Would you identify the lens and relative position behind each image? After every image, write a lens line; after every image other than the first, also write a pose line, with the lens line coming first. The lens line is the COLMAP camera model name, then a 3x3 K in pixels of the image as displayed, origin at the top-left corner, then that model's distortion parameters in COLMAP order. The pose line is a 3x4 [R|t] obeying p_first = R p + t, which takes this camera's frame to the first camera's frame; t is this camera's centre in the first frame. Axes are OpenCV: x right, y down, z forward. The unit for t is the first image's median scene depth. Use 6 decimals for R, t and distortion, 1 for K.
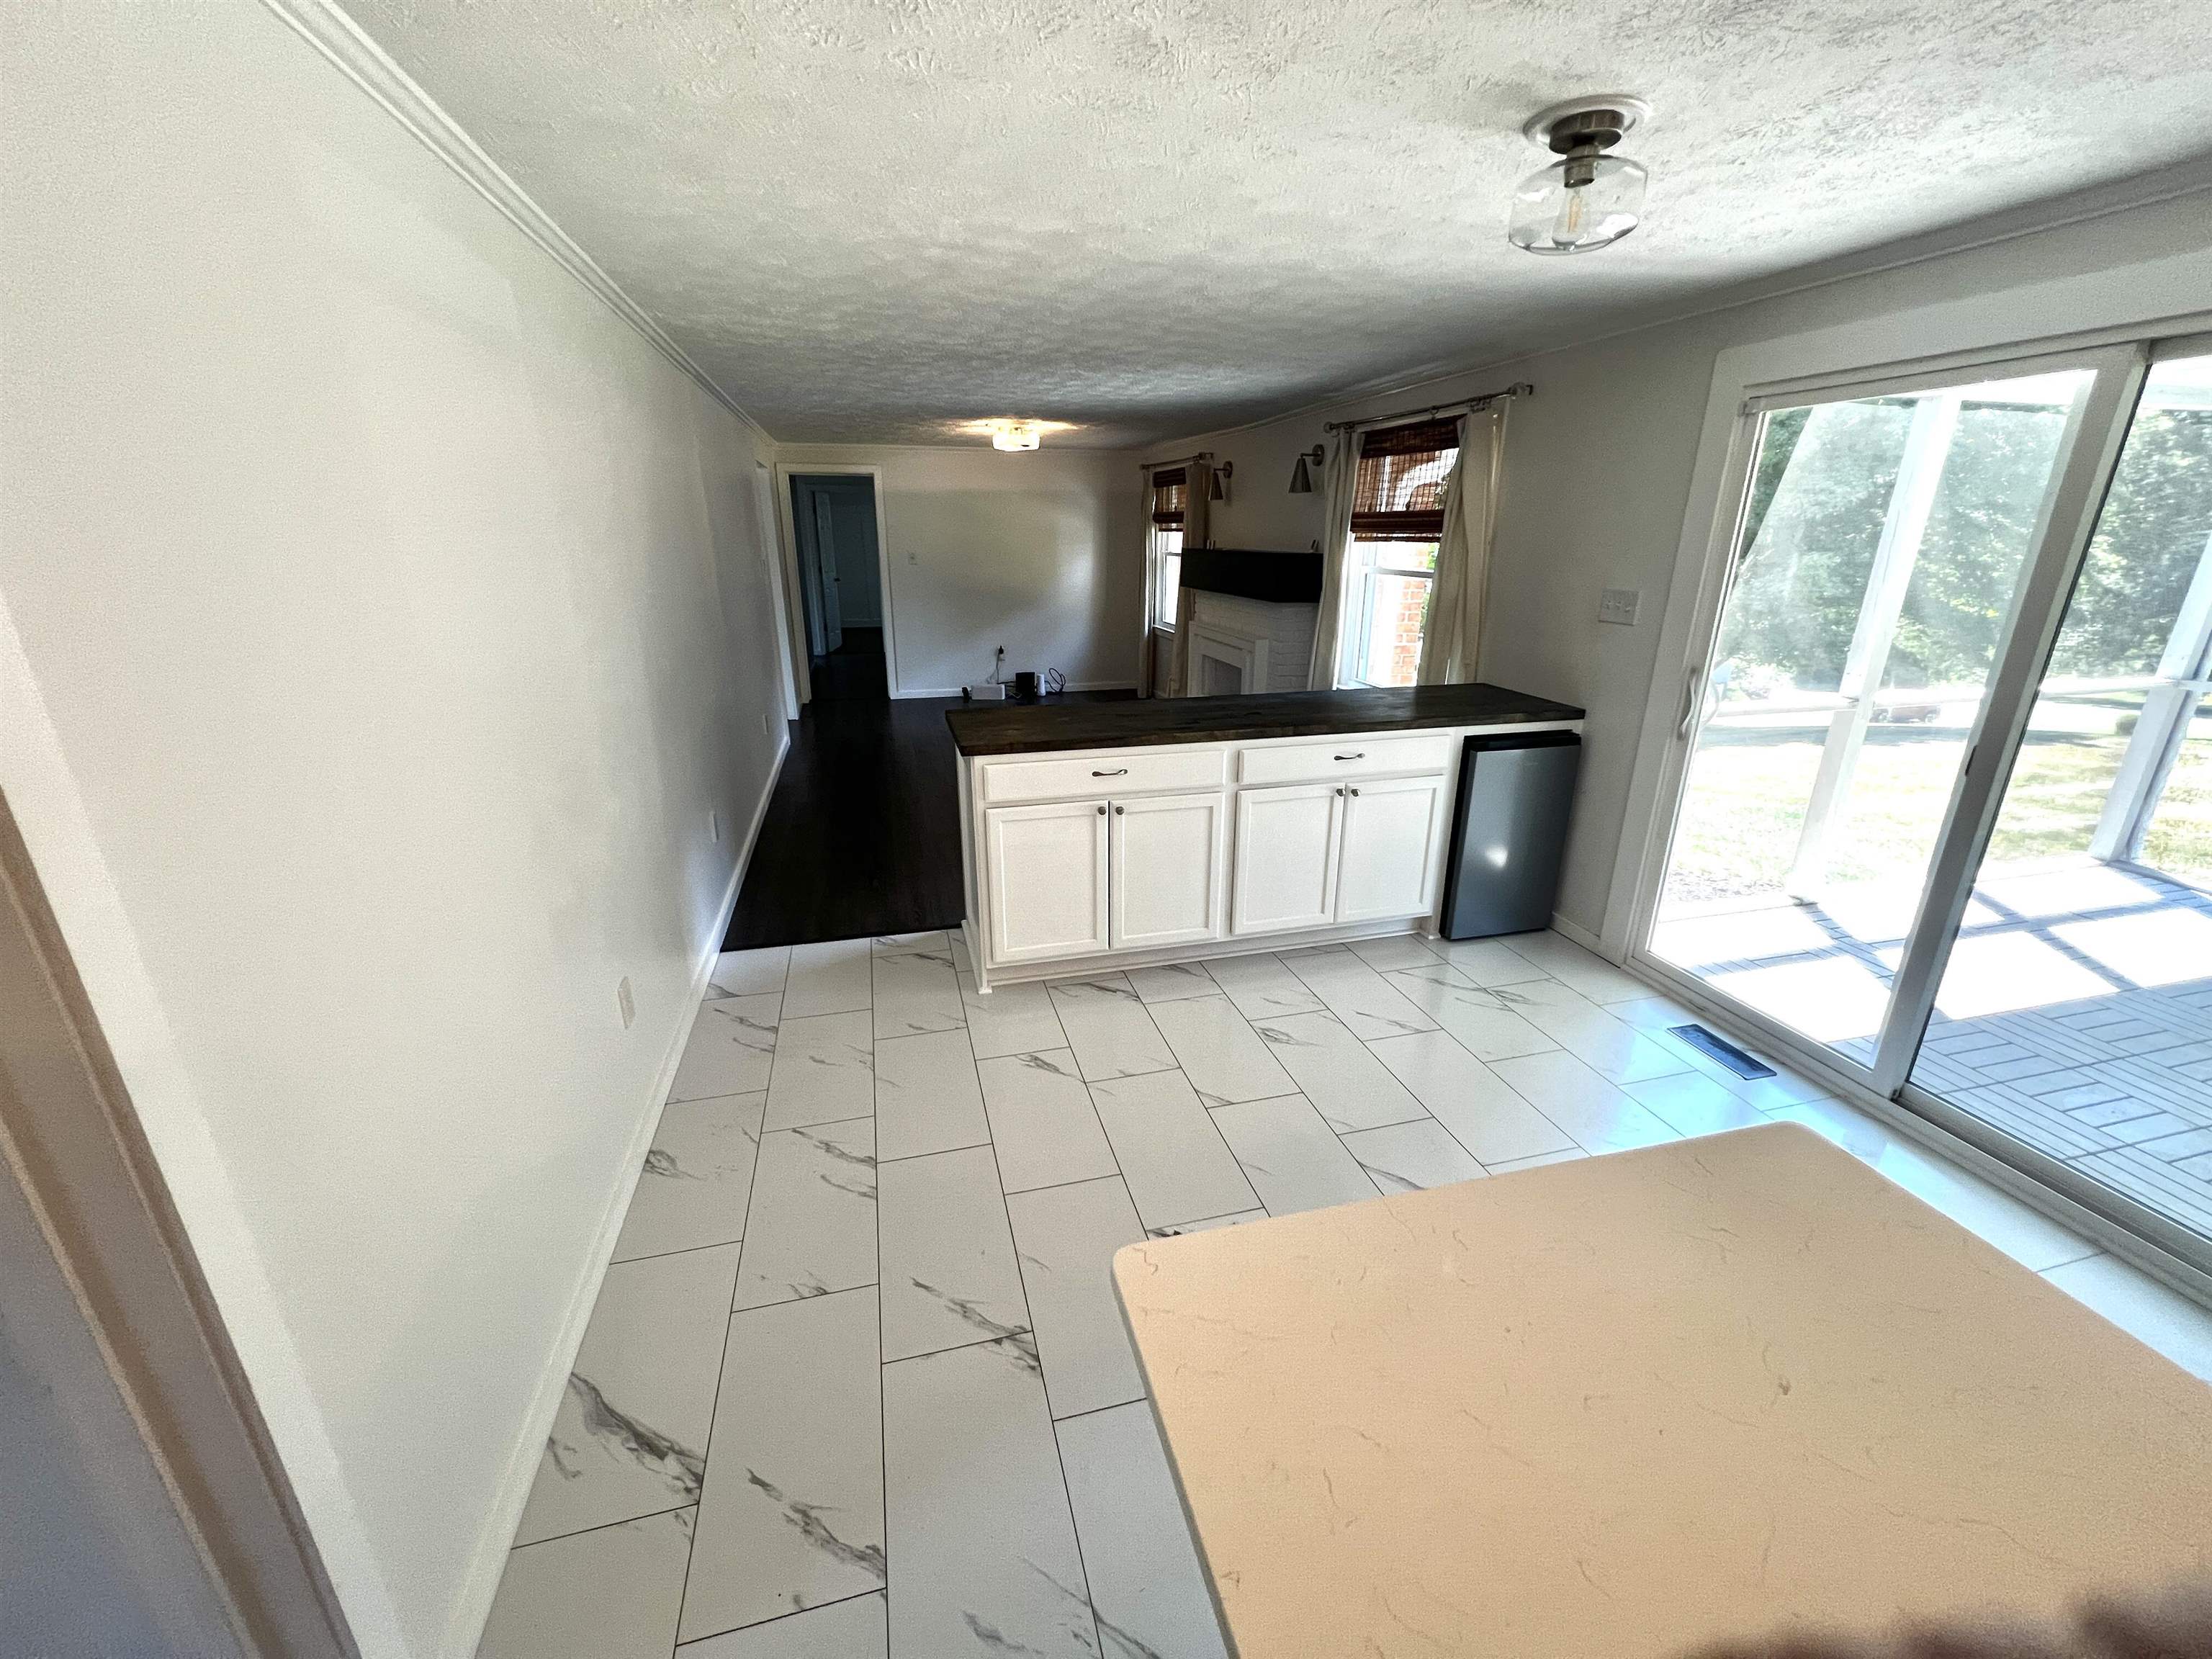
lens RADIAL K [[881.9, 0, 1108.6], [0, 881.9, 829.9], [0, 0, 1]] dist [-0.001175, 0.000255]
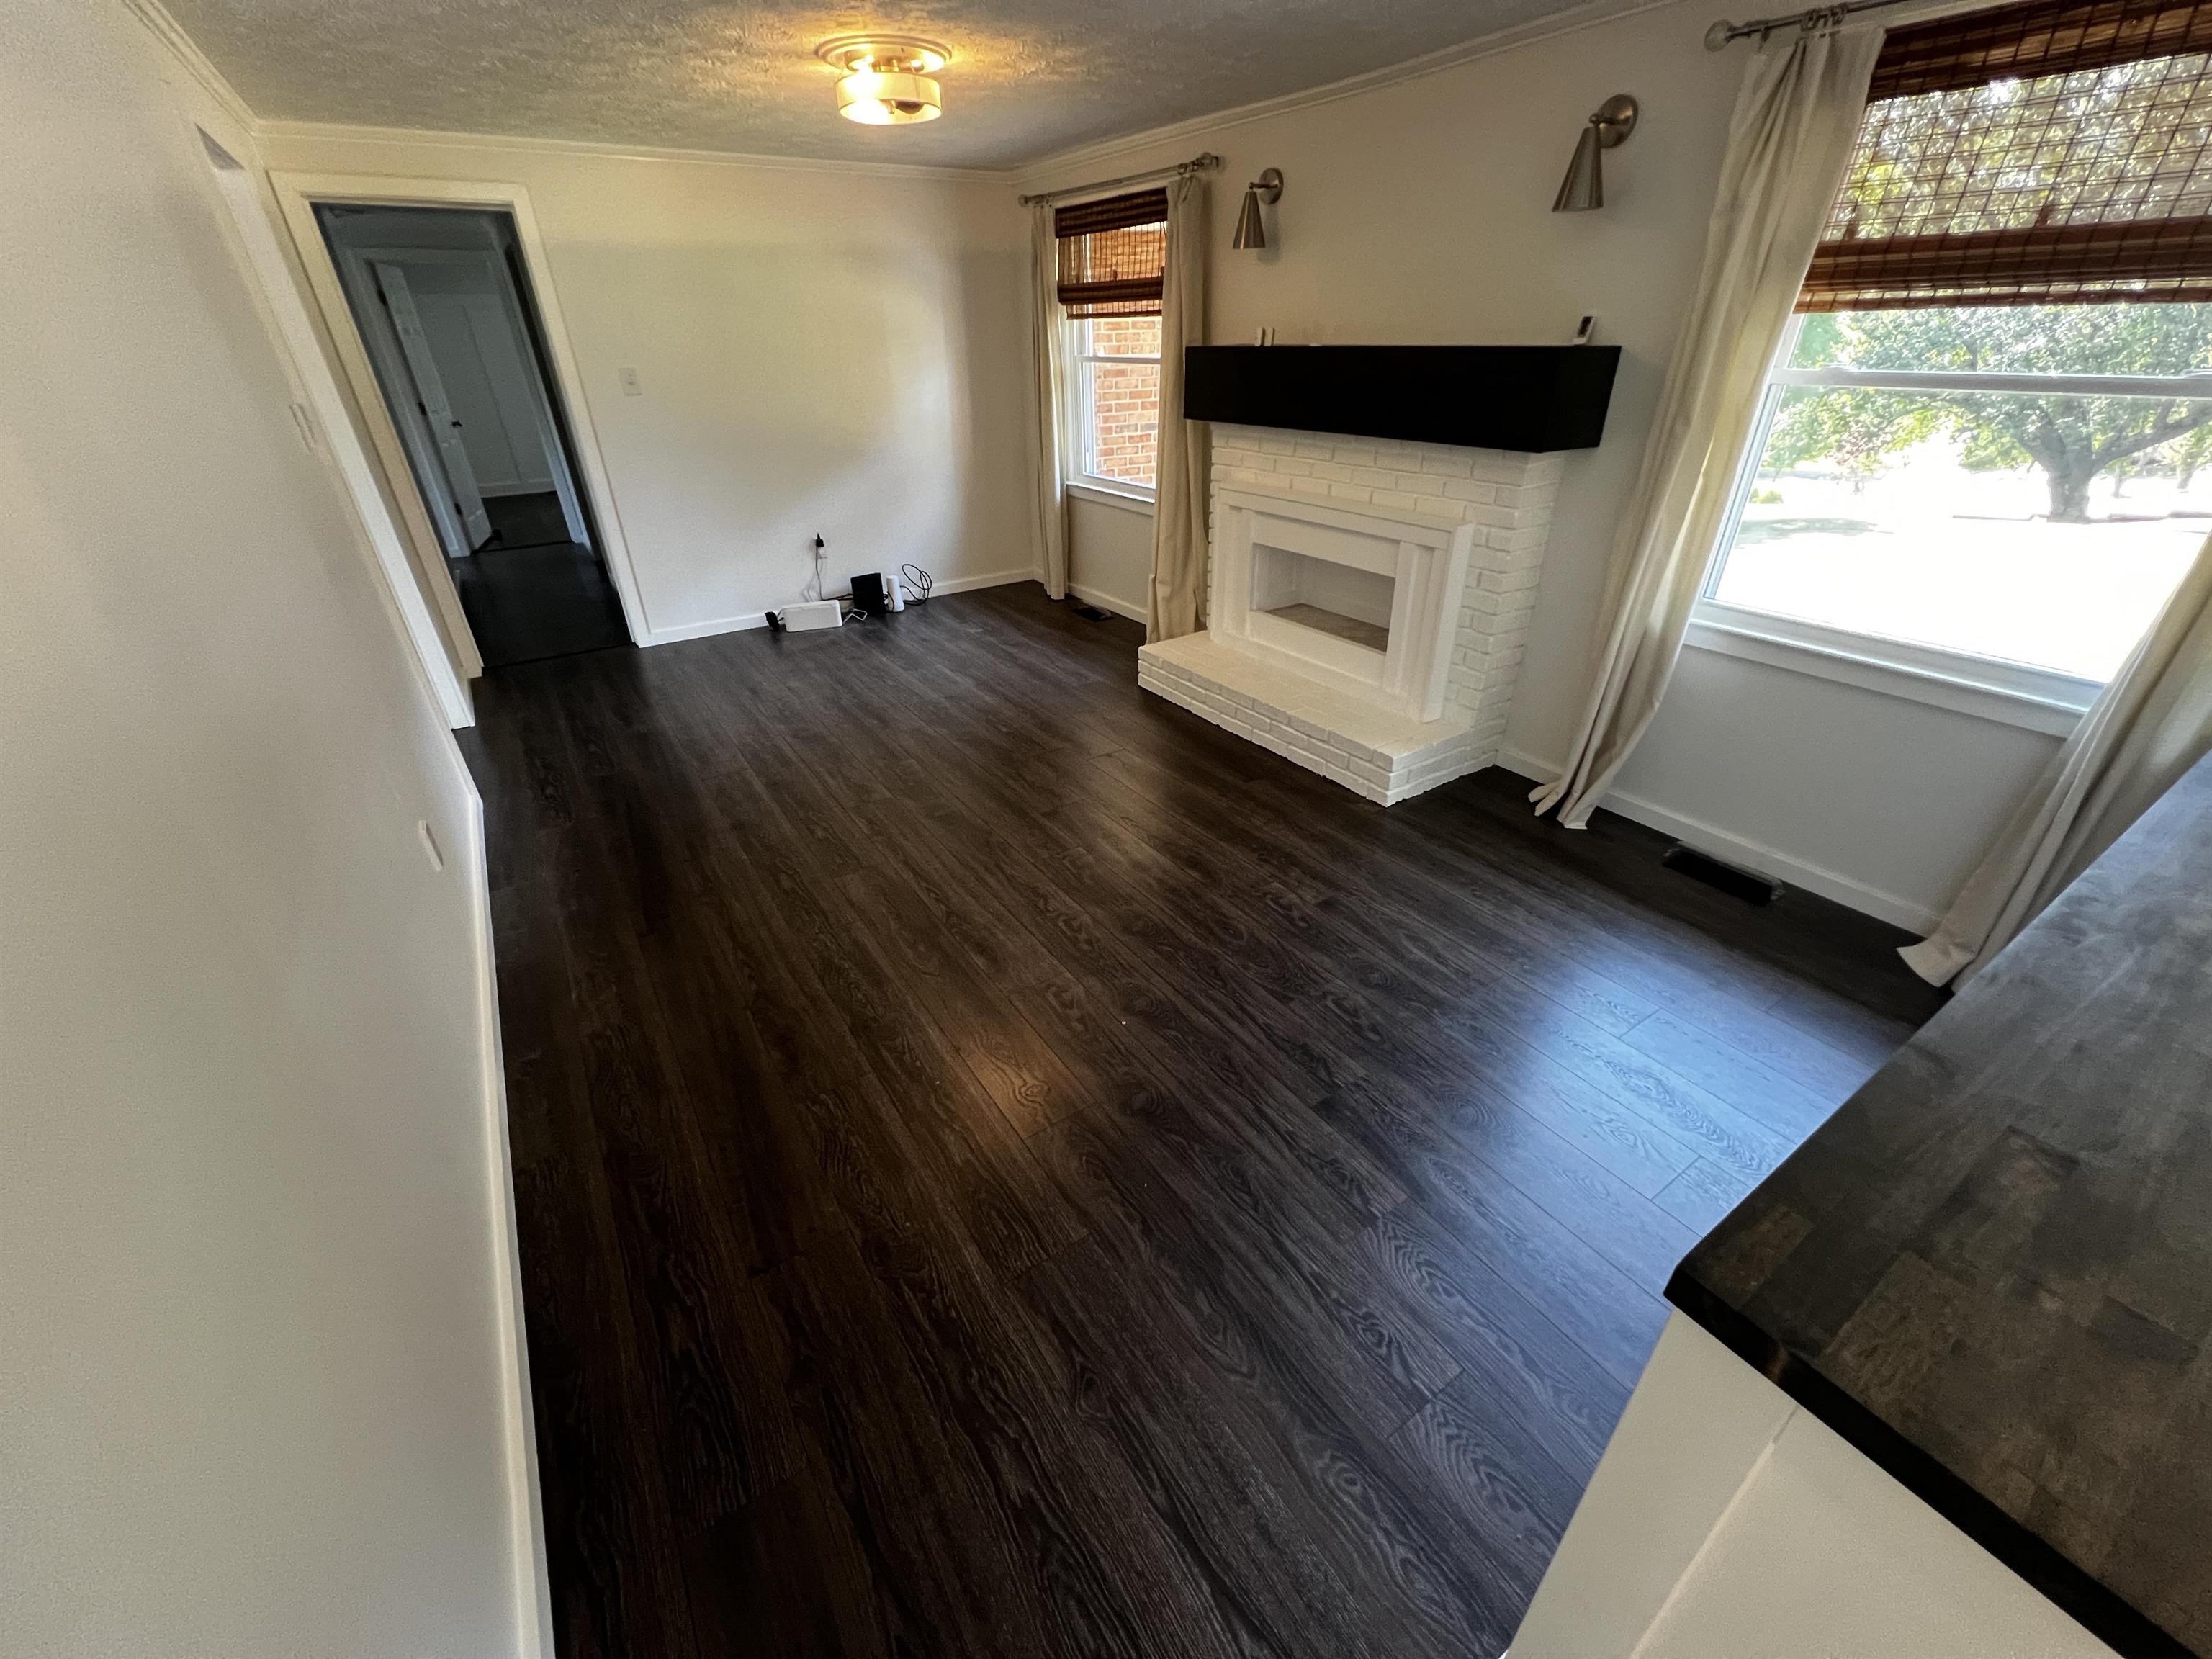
lens RADIAL K [[881.9, 0, 1106.1], [0, 881.9, 828.1], [0, 0, 1]] dist [-0.001175, 0.000255]
pose [[0.947036, -0.176199, 0.268471, -0.136217], [0.123370, 0.971499, 0.202411, -0.114540], [-0.296484, -0.158569, 0.941782, 0.354777]]
